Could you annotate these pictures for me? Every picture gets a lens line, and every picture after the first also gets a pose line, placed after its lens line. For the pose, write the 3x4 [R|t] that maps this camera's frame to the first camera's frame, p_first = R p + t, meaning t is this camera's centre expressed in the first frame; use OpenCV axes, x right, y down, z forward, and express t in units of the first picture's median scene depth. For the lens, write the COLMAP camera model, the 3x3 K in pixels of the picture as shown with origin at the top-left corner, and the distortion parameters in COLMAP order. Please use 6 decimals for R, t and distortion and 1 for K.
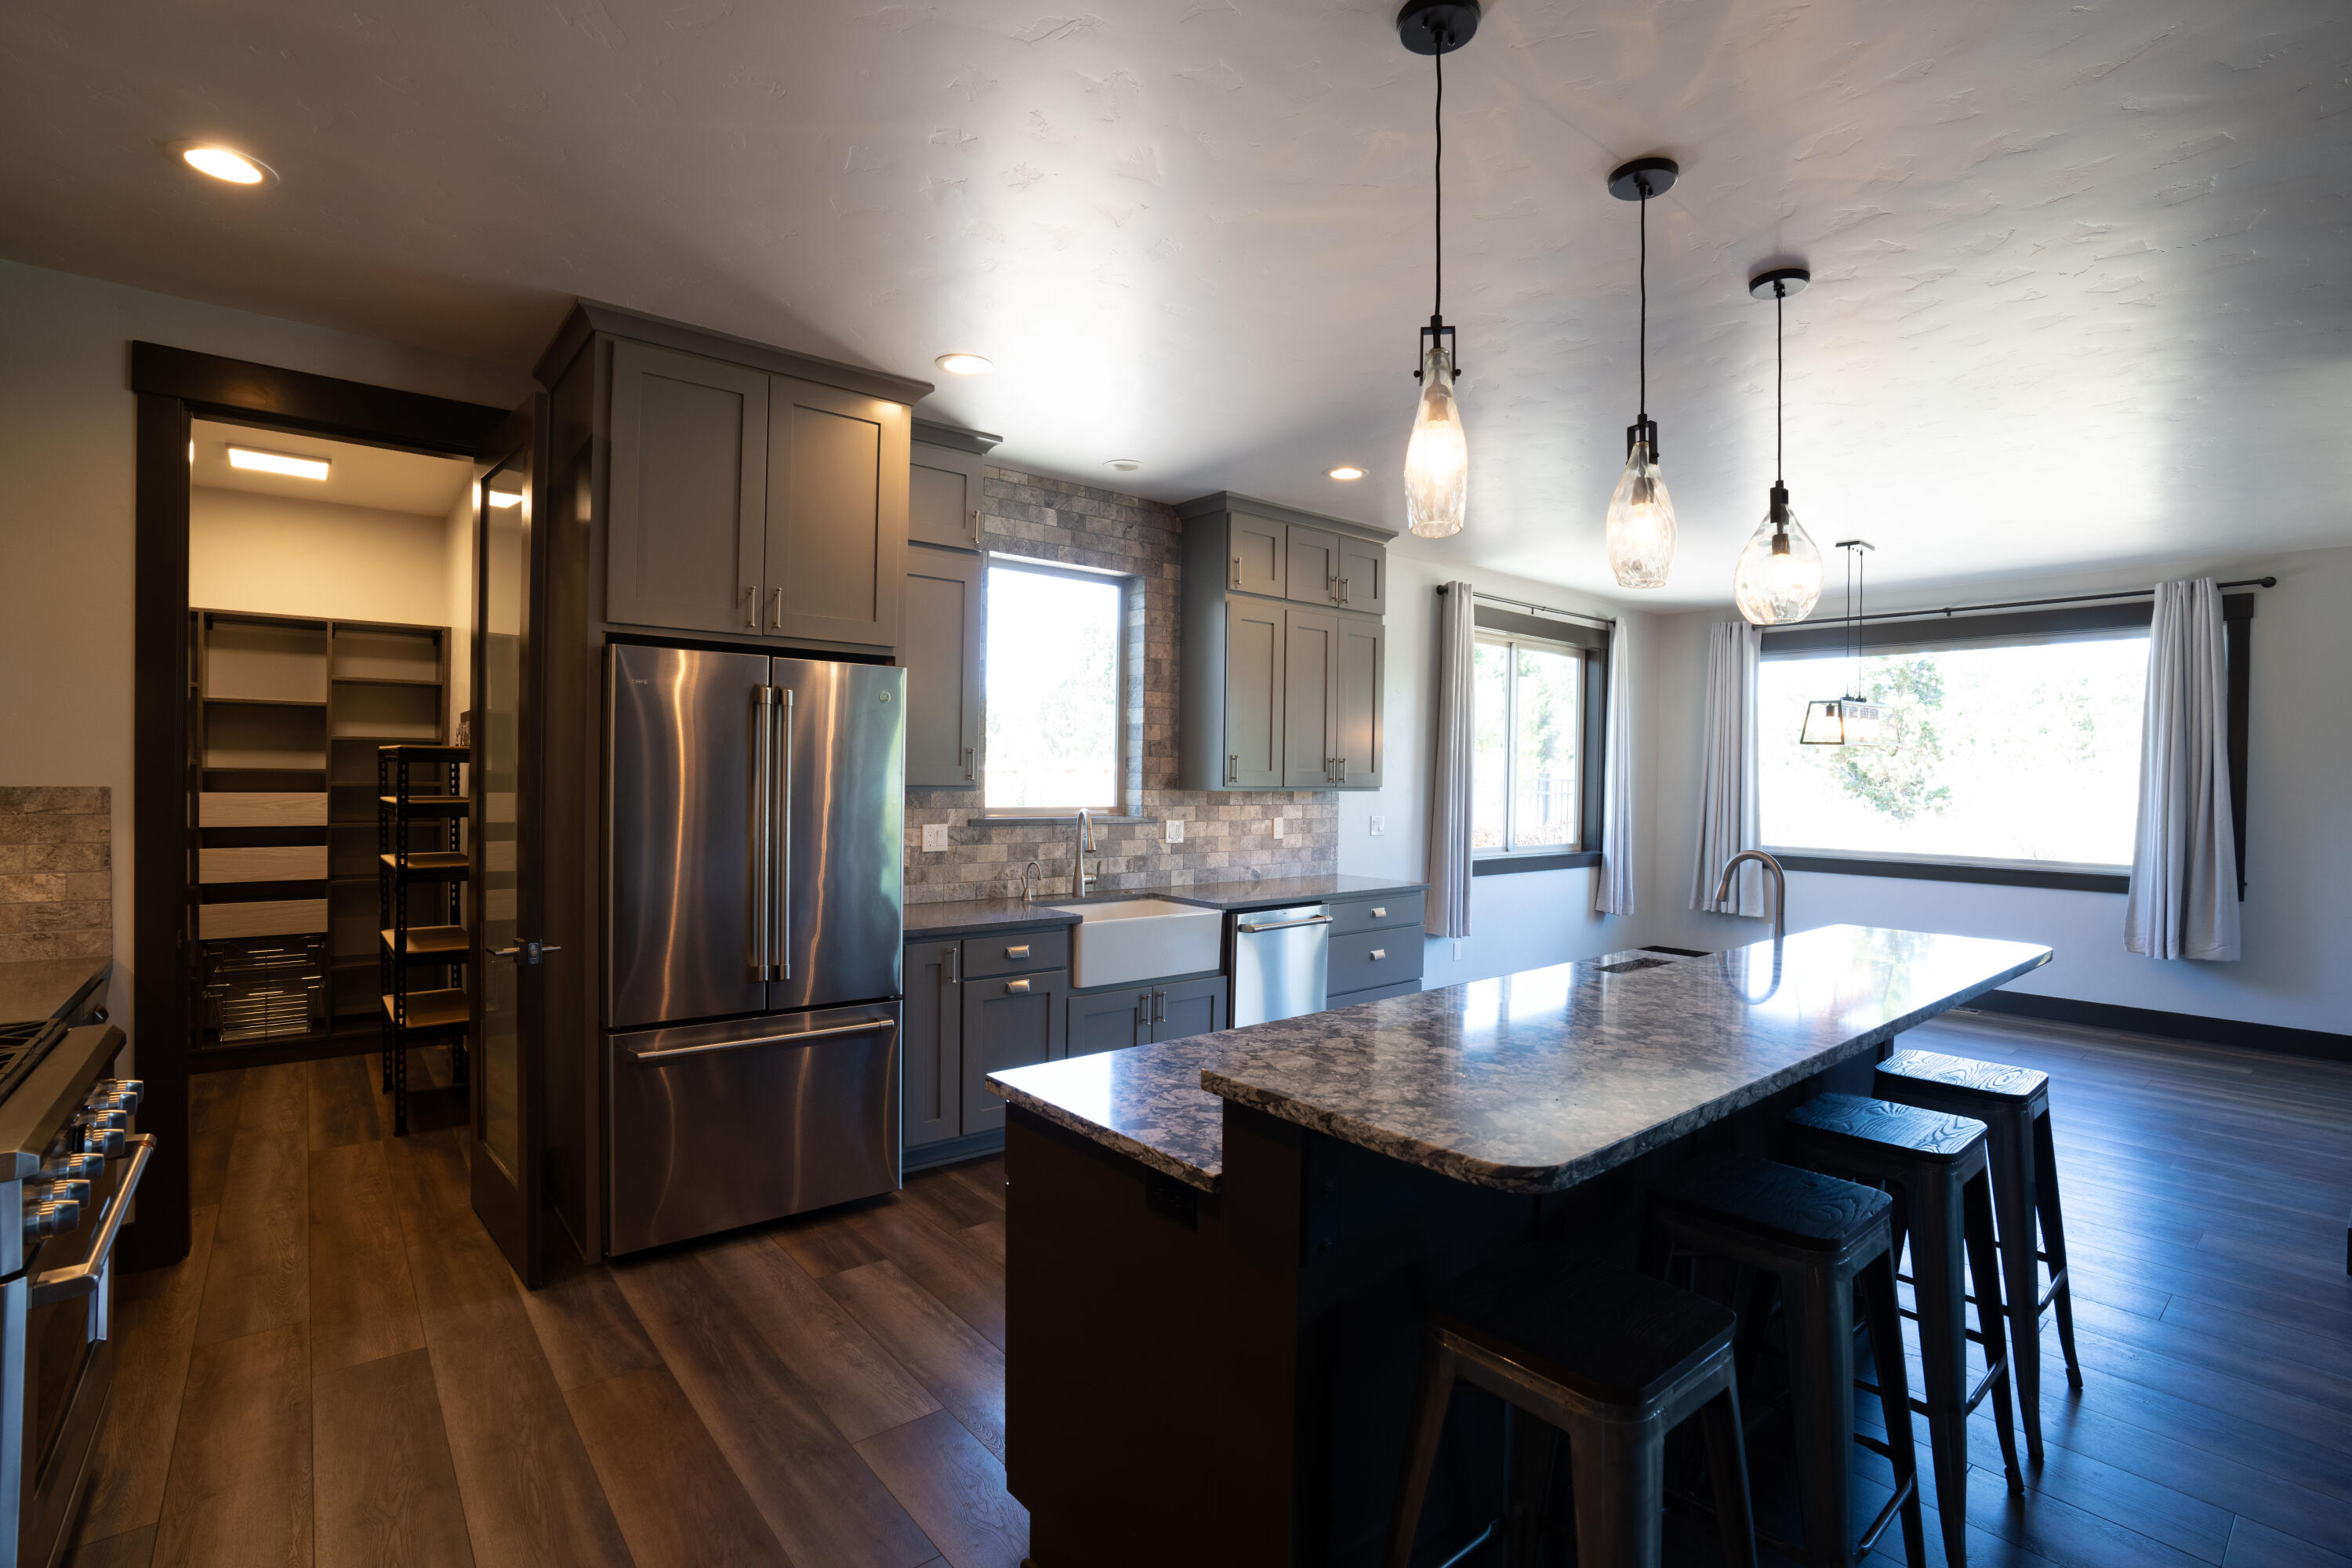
lens RADIAL K [[1086.6, 0, 1162.9], [0, 1086.6, 787.2], [0, 0, 1]] dist [-0.067176, 0.024457]
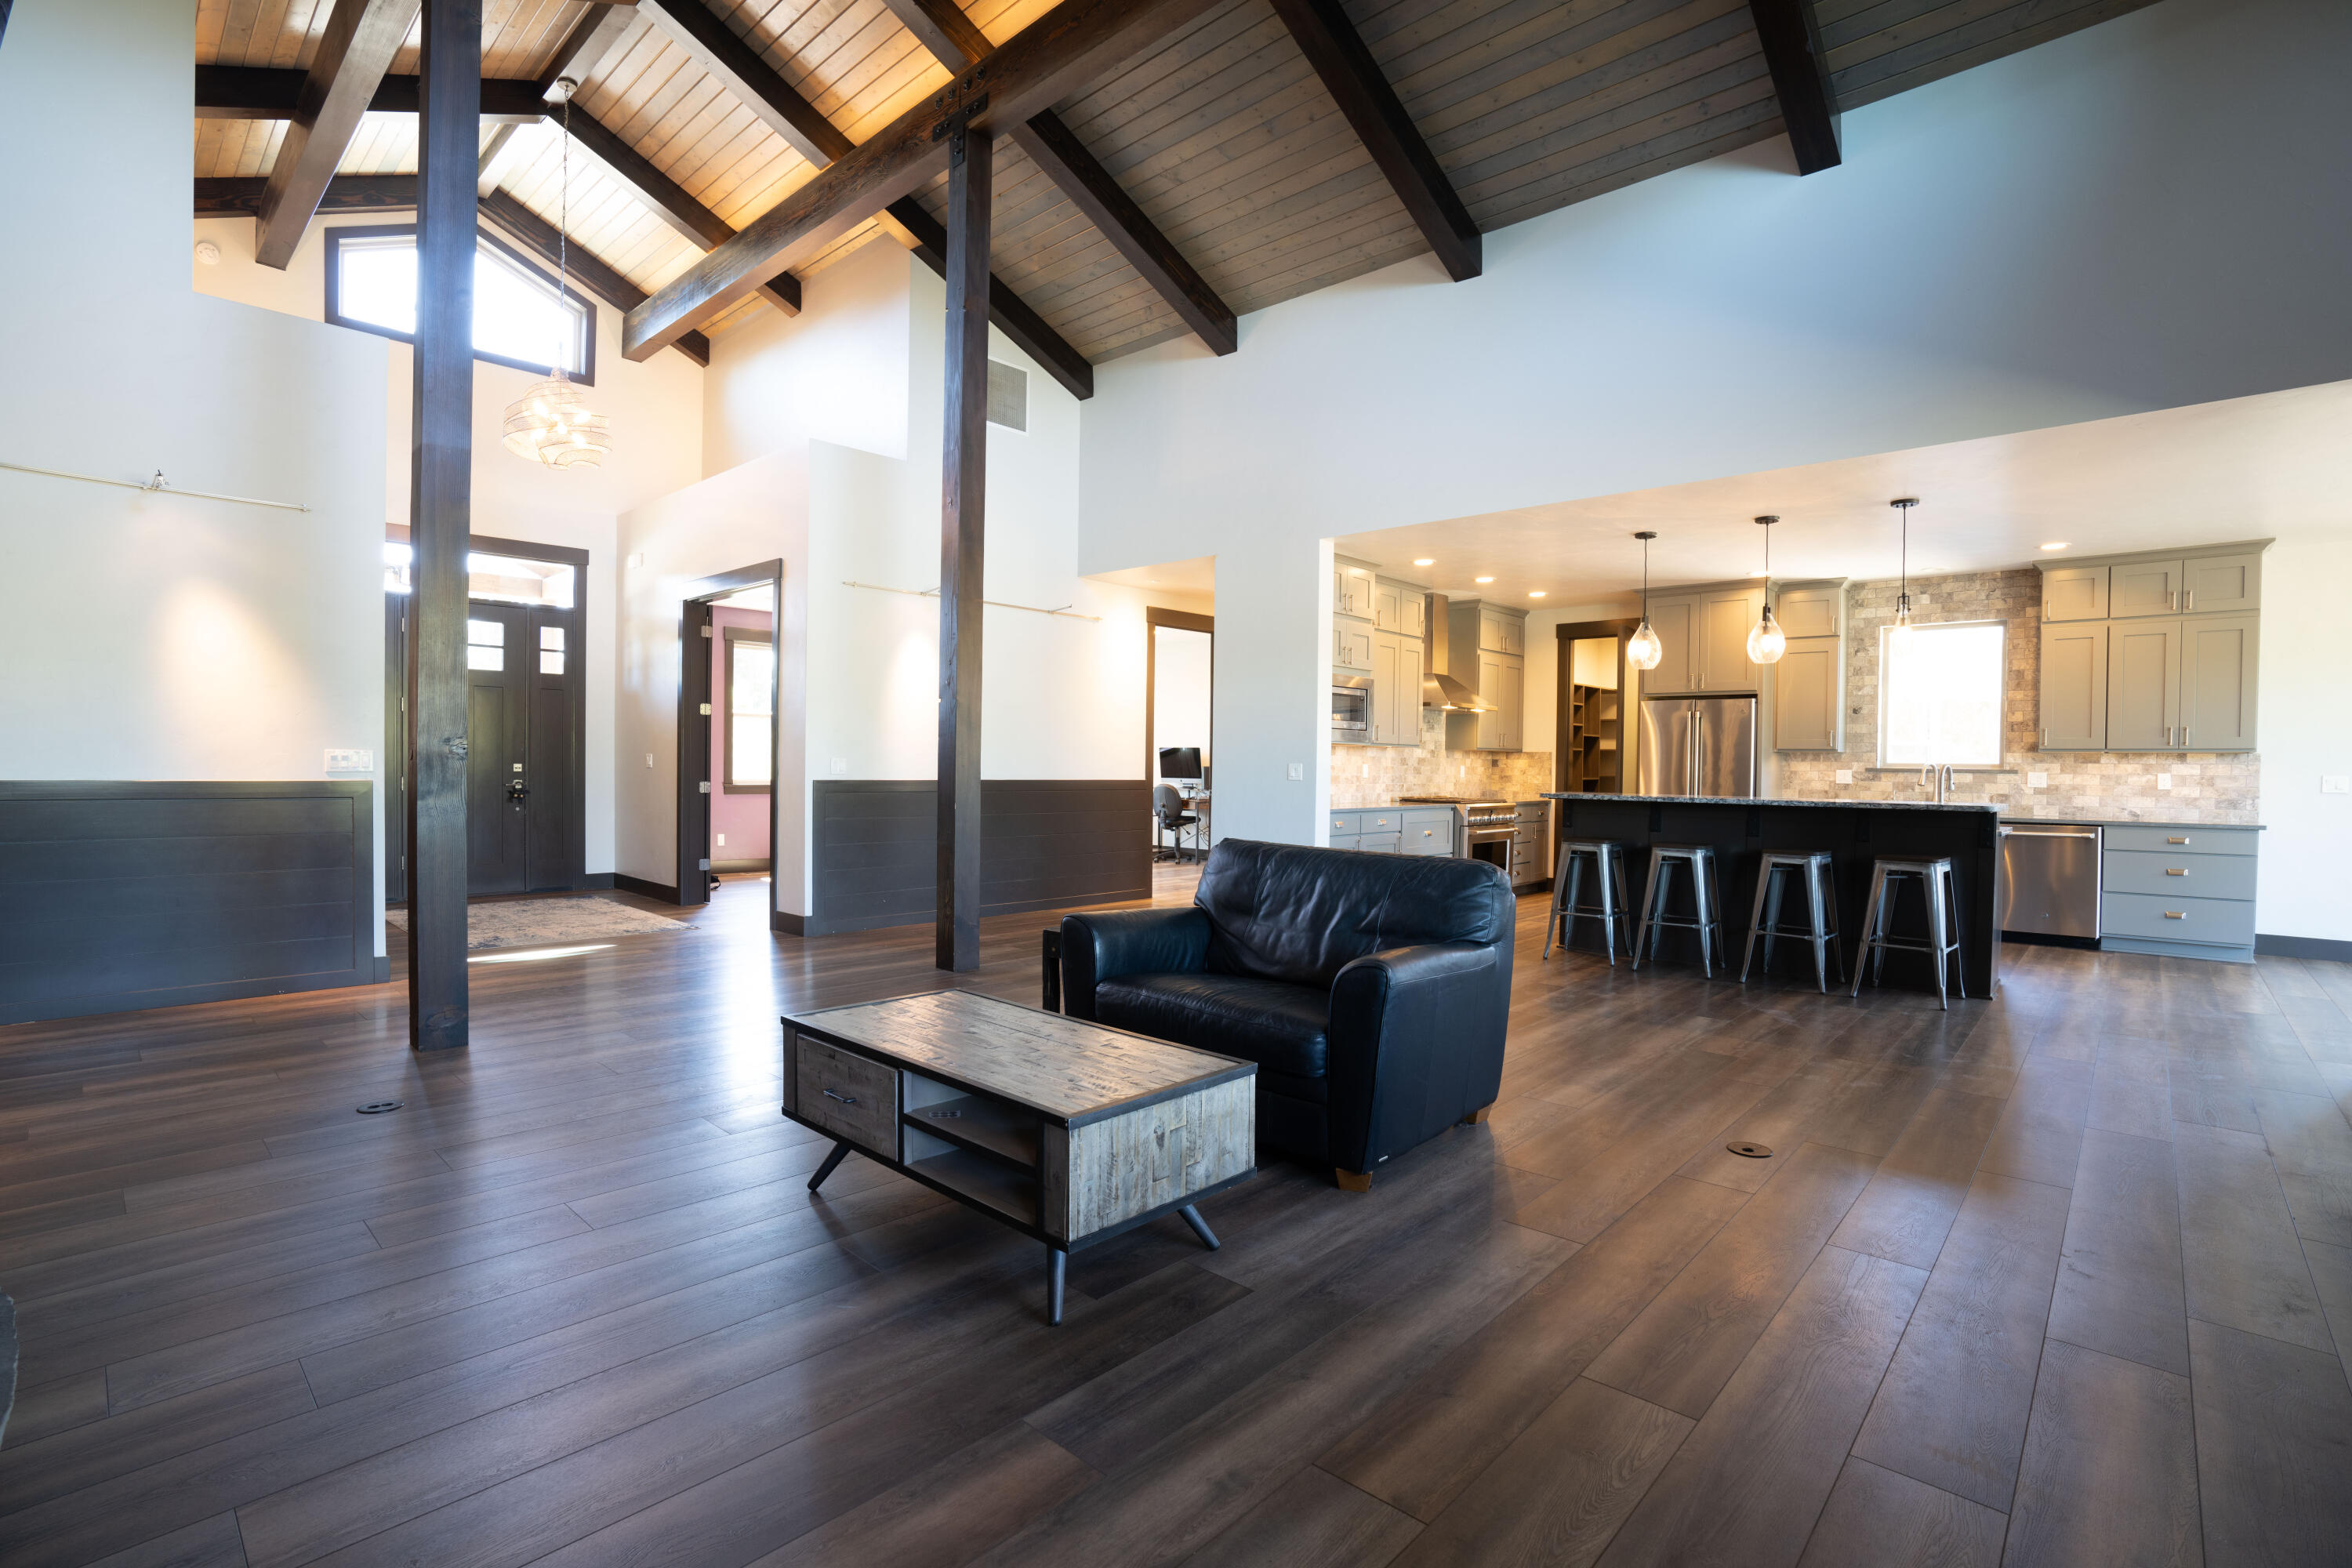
lens RADIAL K [[1086.6, 0, 1155.4], [0, 1086.6, 785.2], [0, 0, 1]] dist [-0.067176, 0.024457]
pose [[0.131574, 0.006151, -0.991287, 1.355164], [-0.021121, 0.999771, 0.003401, 0.071714], [0.991081, 0.020490, 0.131674, -0.444434]]
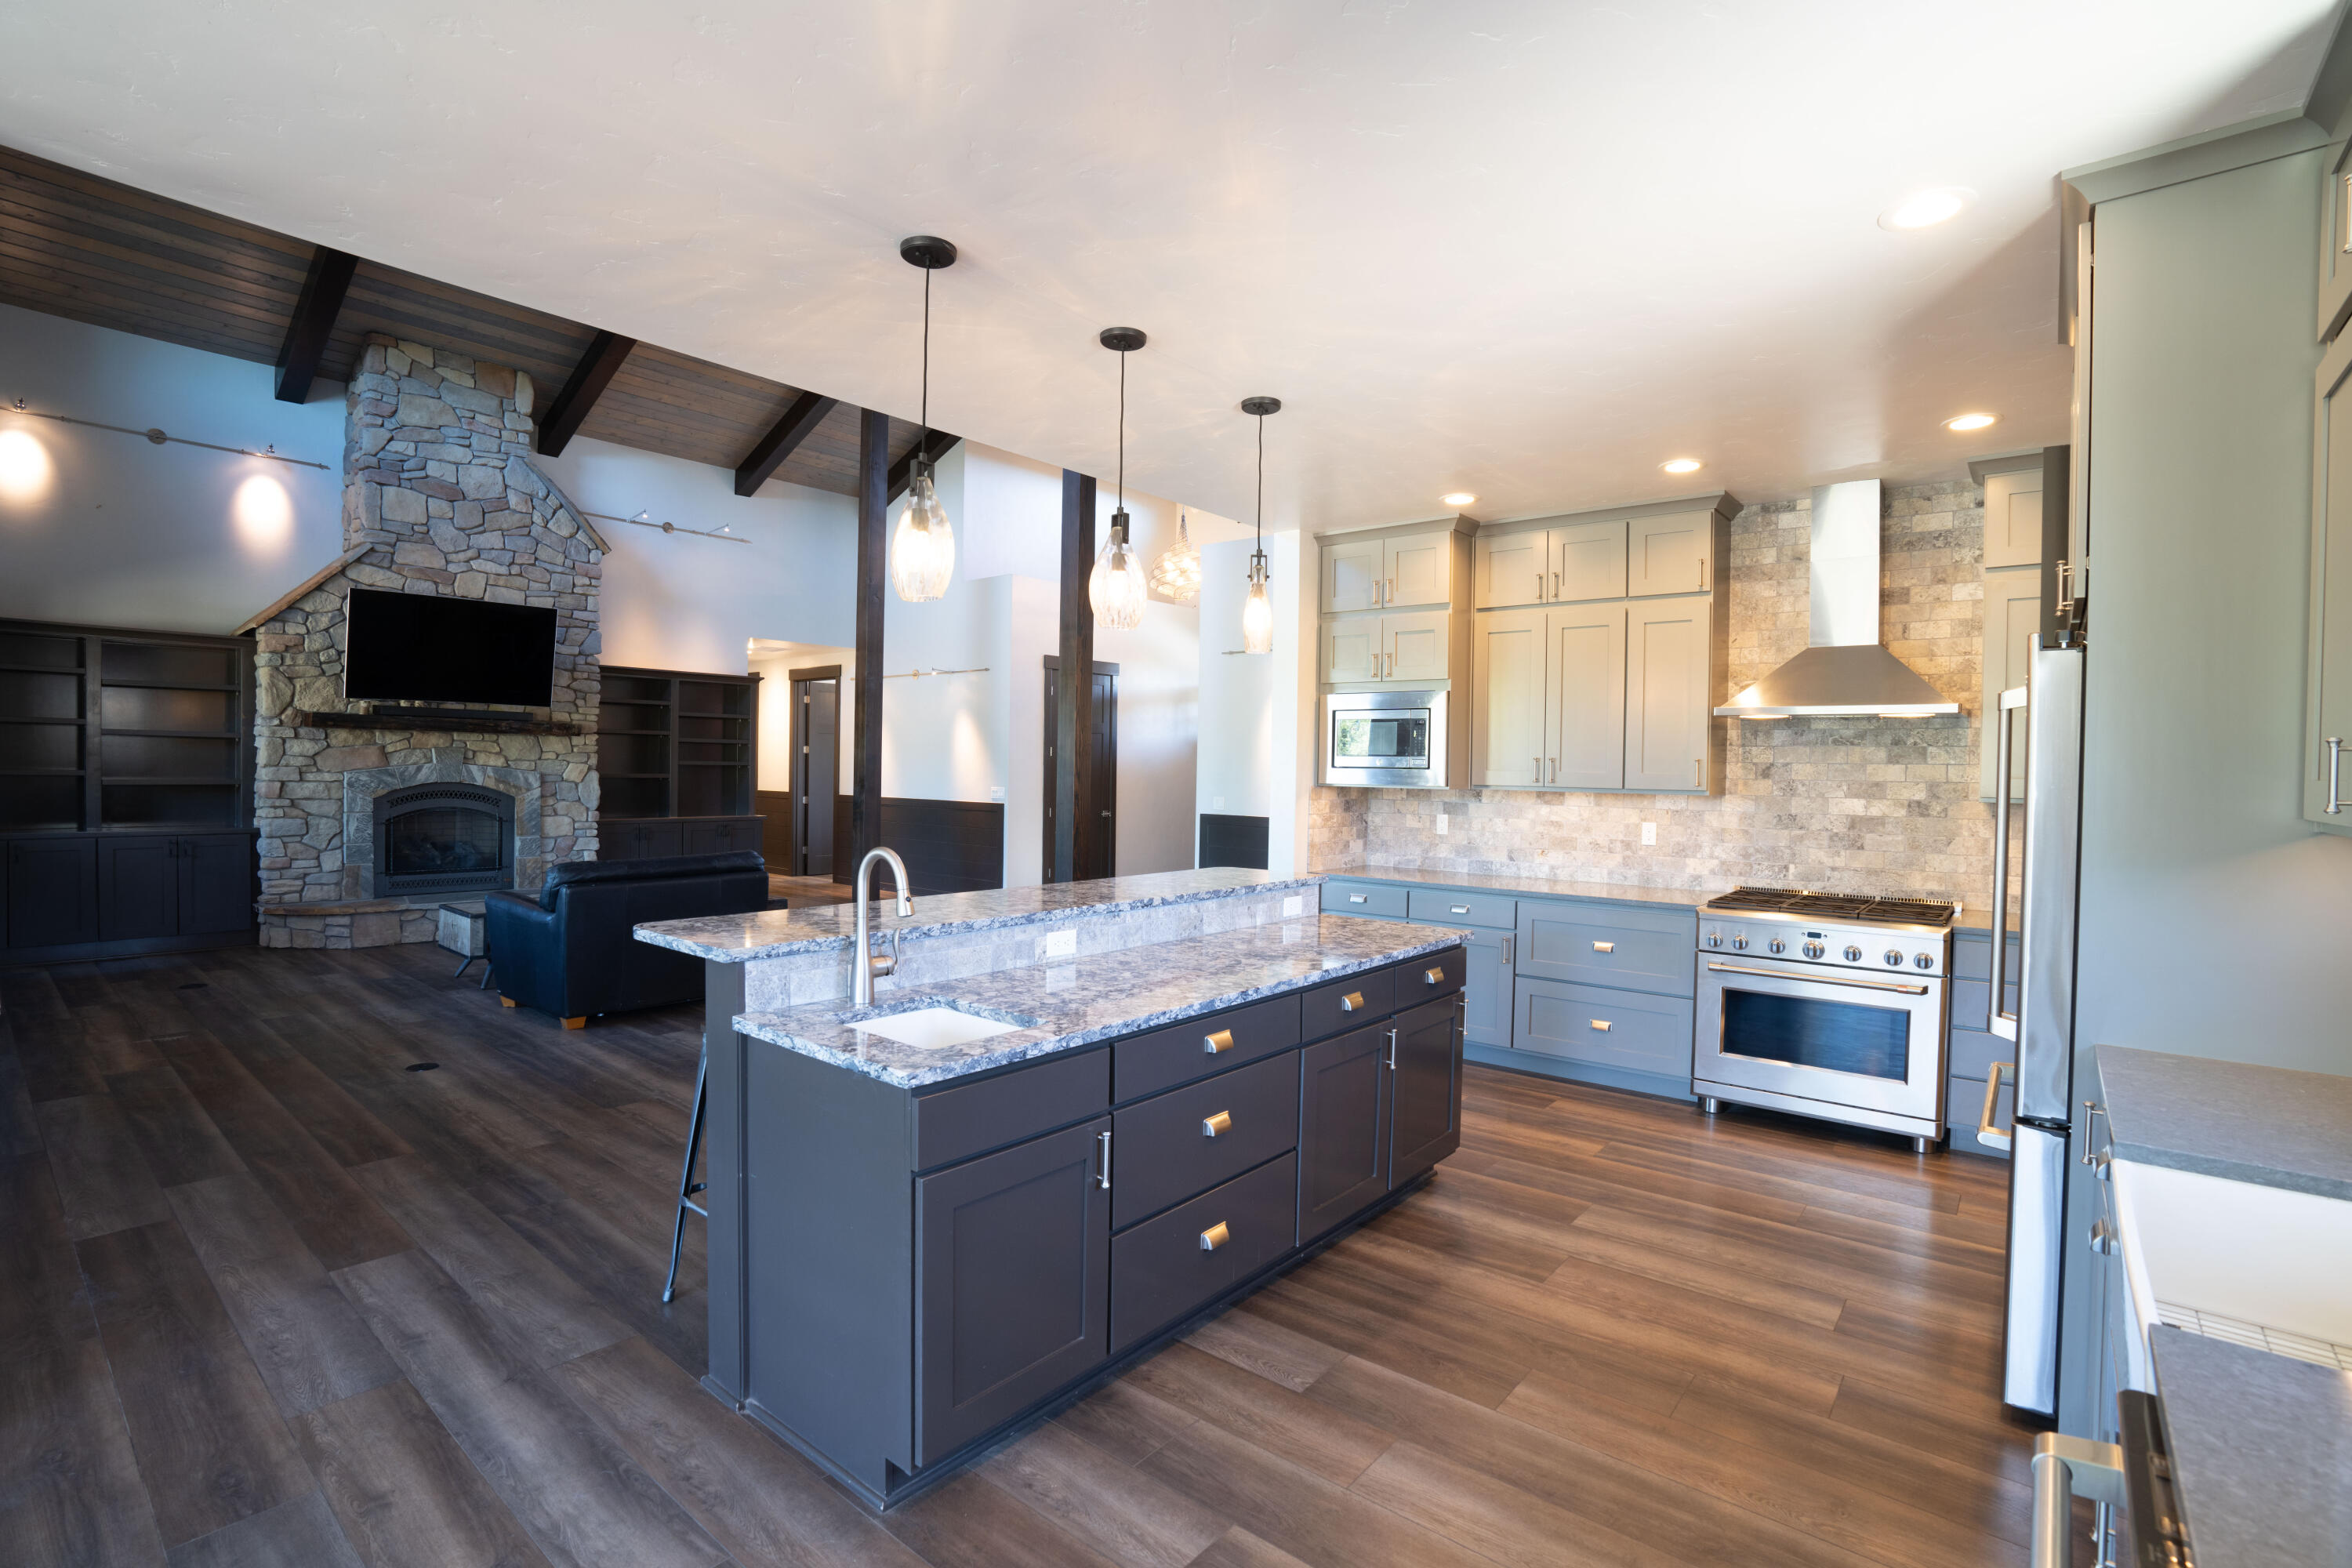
lens RADIAL K [[1086.6, 0, 1168.3], [0, 1086.6, 787.9], [0, 0, 1]] dist [-0.067176, 0.024457]
pose [[-0.980992, -0.026107, -0.192286, 0.285183], [-0.031917, 0.999121, 0.027178, -0.010639], [0.191408, 0.032798, -0.980962, 1.066533]]
